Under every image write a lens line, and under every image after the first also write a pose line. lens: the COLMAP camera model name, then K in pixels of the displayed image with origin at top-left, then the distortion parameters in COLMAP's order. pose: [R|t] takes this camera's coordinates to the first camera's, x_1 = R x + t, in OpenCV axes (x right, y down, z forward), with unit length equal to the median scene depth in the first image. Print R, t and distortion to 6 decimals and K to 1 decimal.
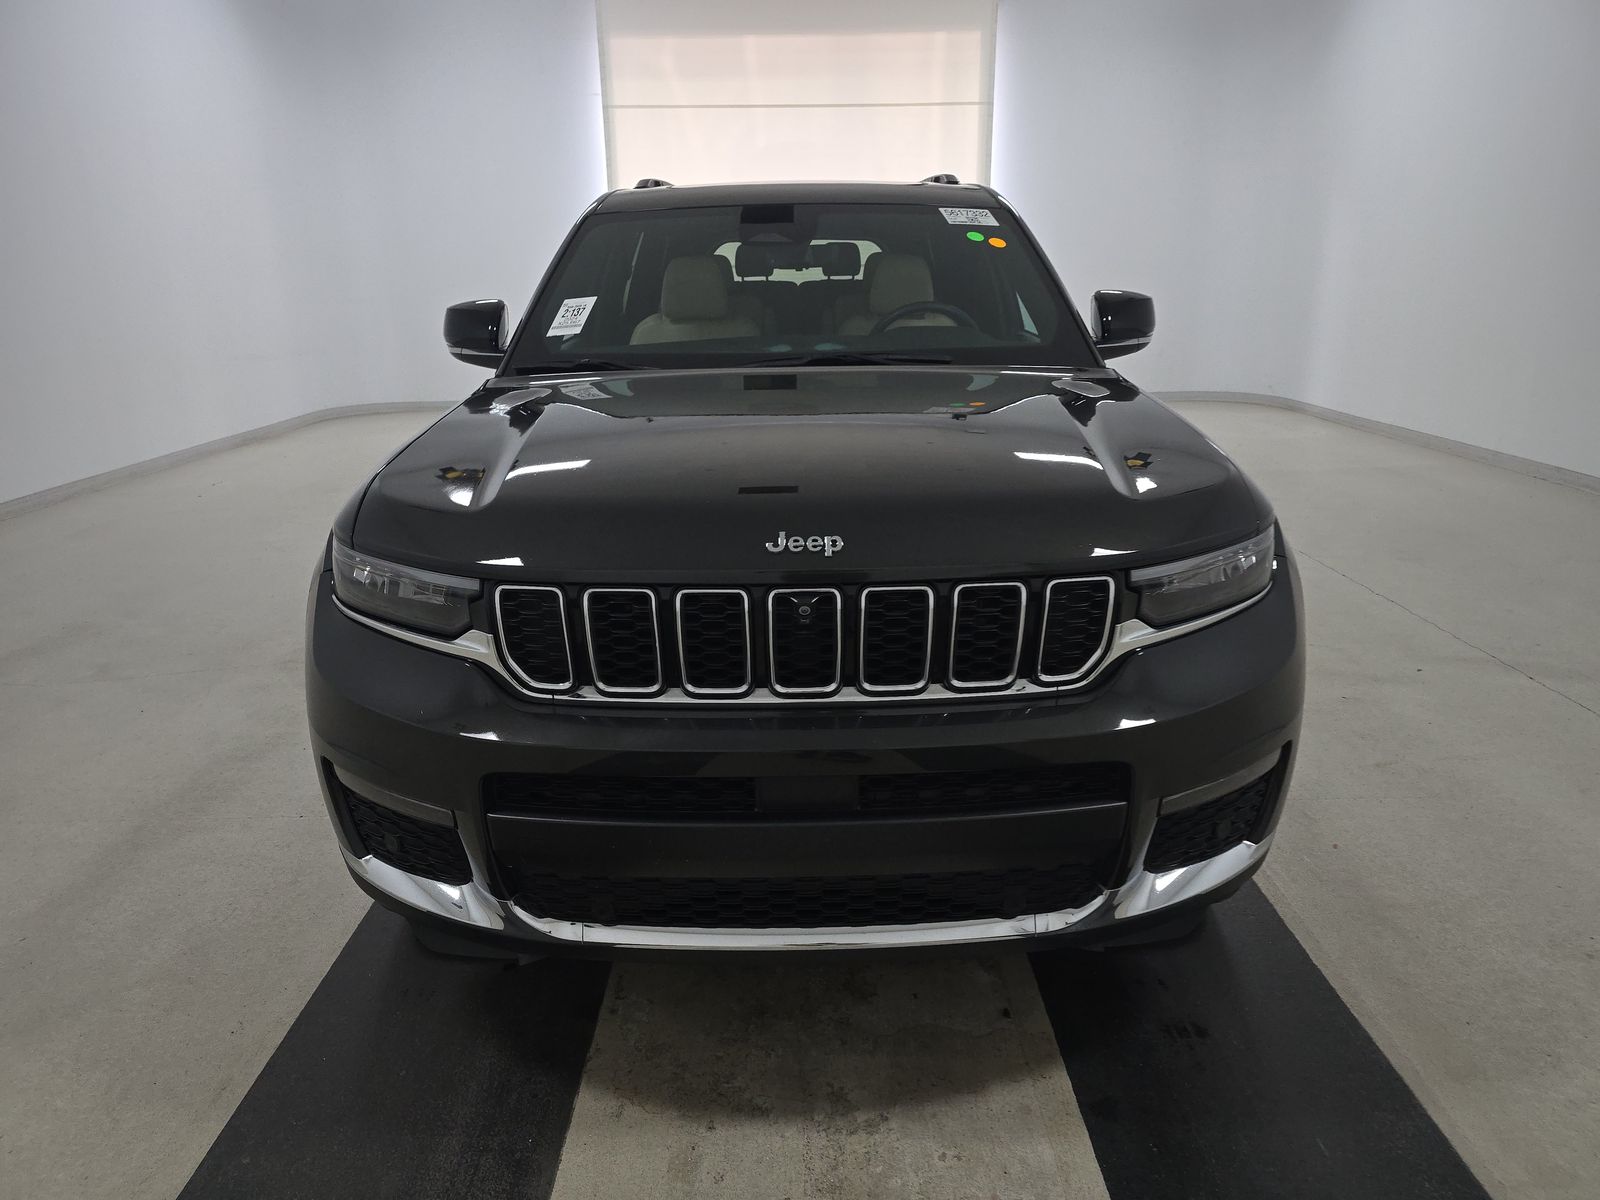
lens RADIAL K [[1075.1, 0, 800.0], [0, 1075.1, 600.0], [0, 0, 1]] dist [0.002377, -0.000864]
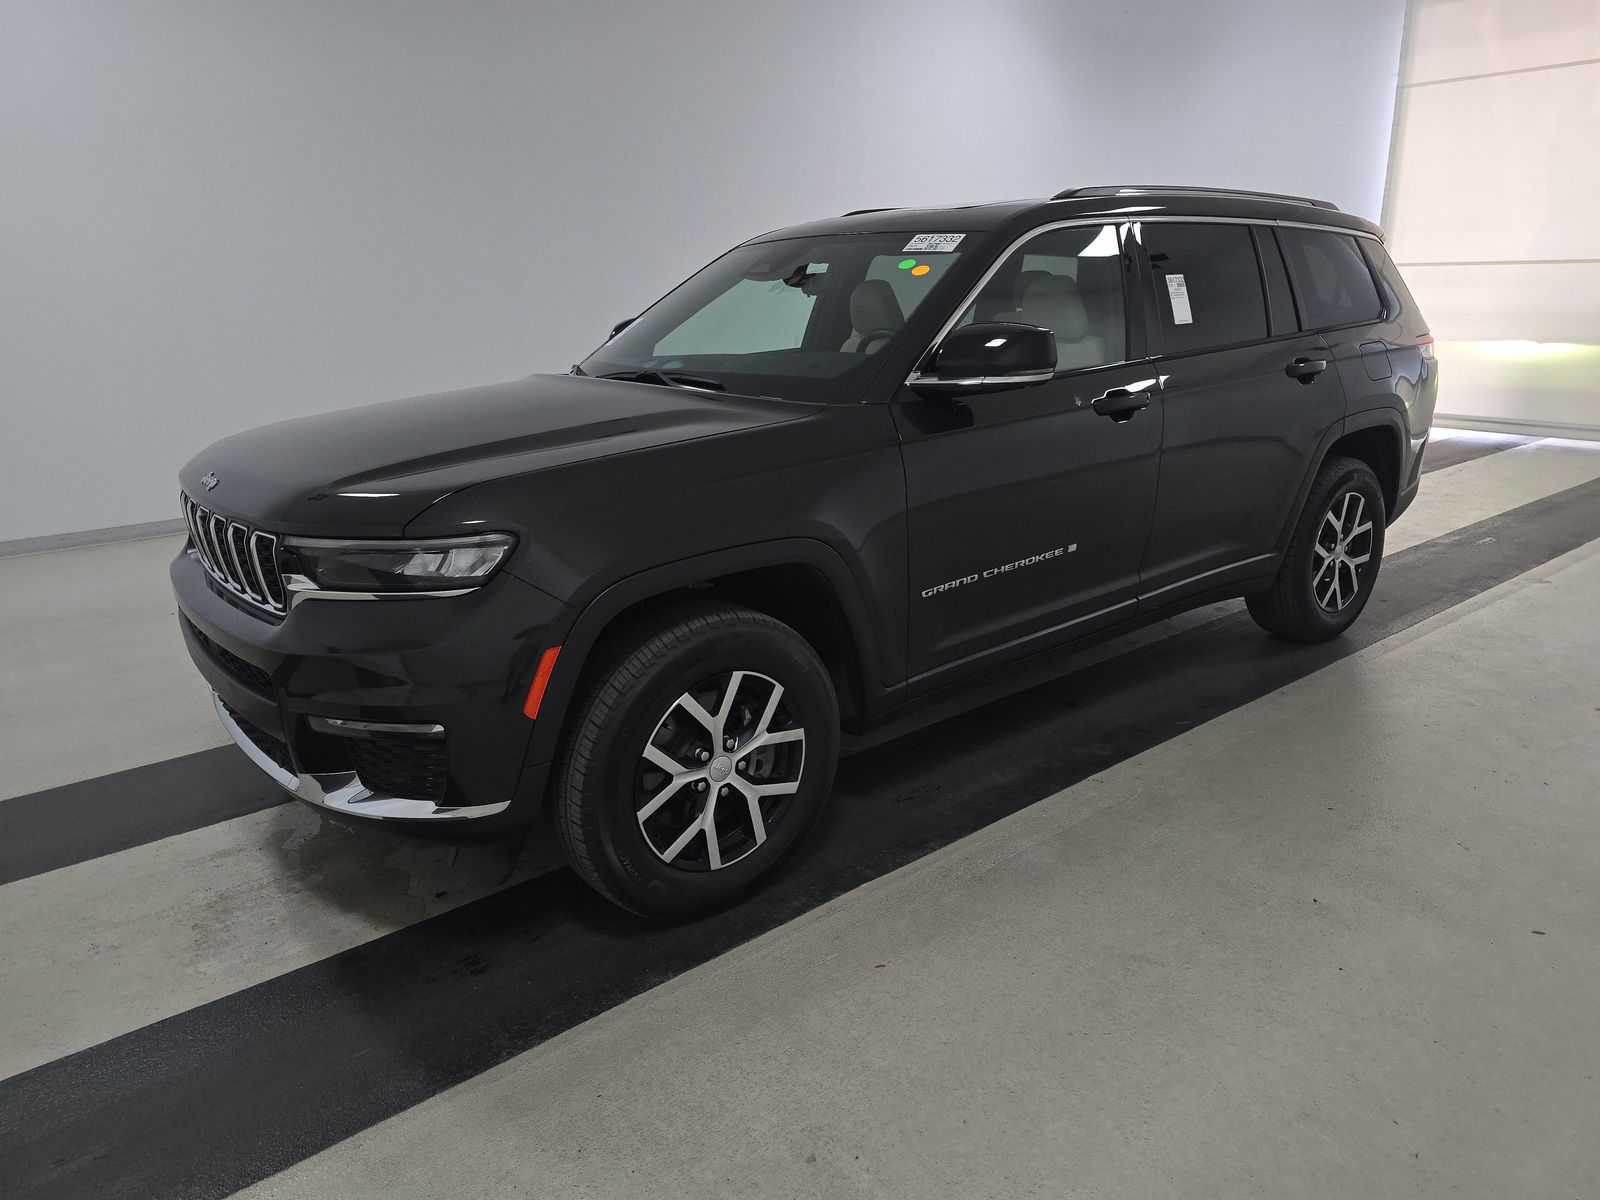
lens RADIAL K [[1075.1, 0, 800.0], [0, 1075.1, 600.0], [0, 0, 1]] dist [0.002377, -0.000864]
pose [[0.633331, 0.213673, -0.743798, 1.269222], [-0.212528, 0.972196, 0.098322, -0.153188], [0.744126, 0.095807, 0.661134, 0.437648]]
